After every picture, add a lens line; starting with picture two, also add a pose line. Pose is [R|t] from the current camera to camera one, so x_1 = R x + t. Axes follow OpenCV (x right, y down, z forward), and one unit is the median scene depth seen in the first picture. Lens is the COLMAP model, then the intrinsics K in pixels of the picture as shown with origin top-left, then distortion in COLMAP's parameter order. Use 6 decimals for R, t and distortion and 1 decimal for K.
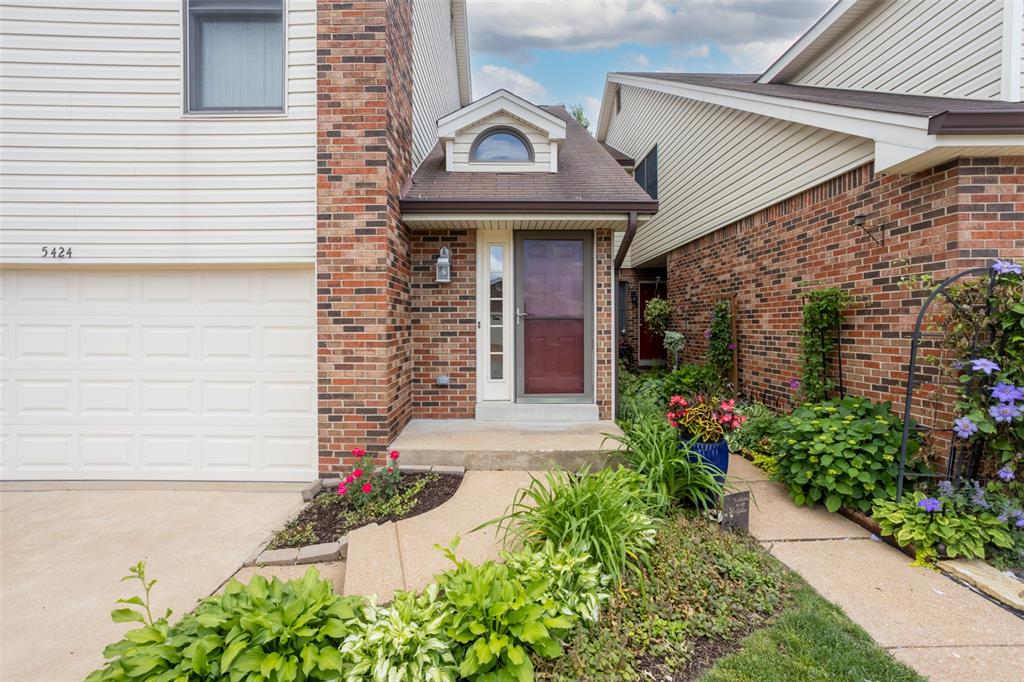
lens RADIAL K [[498.5, 0, 509.5], [0, 498.5, 328.5], [0, 0, 1]] dist [-0.058660, 0.037094]
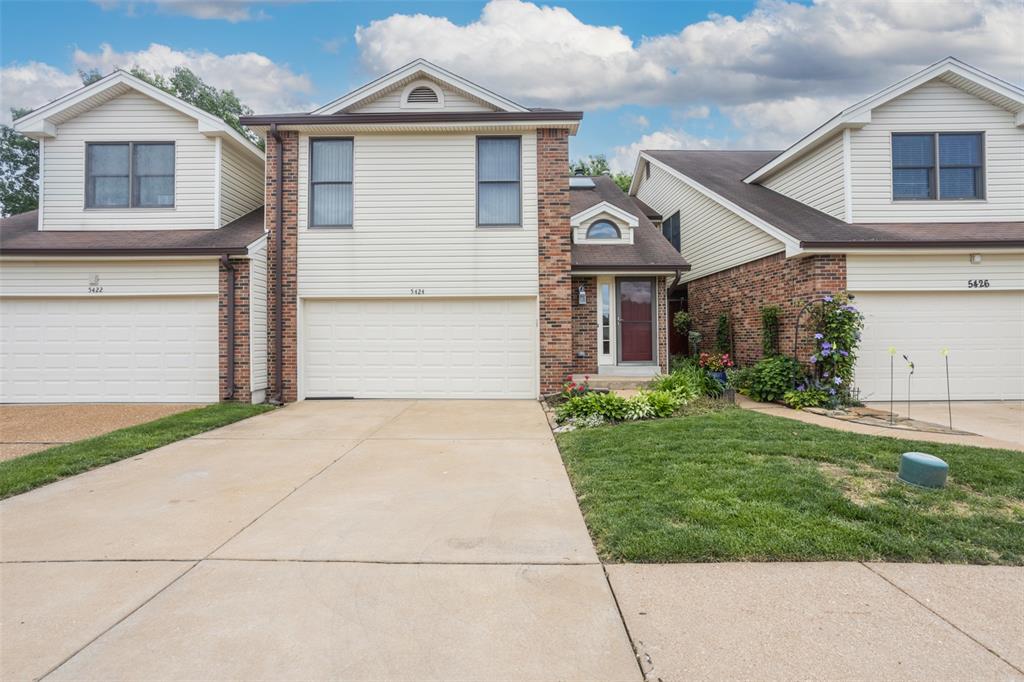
lens RADIAL K [[498.5, 0, 509.5], [0, 498.5, 328.5], [0, 0, 1]] dist [-0.058660, 0.037094]
pose [[0.999951, -0.005017, -0.008509, -0.499518], [0.004774, 0.999589, -0.028277, 0.073089], [0.008647, 0.028235, 0.999564, -1.205248]]
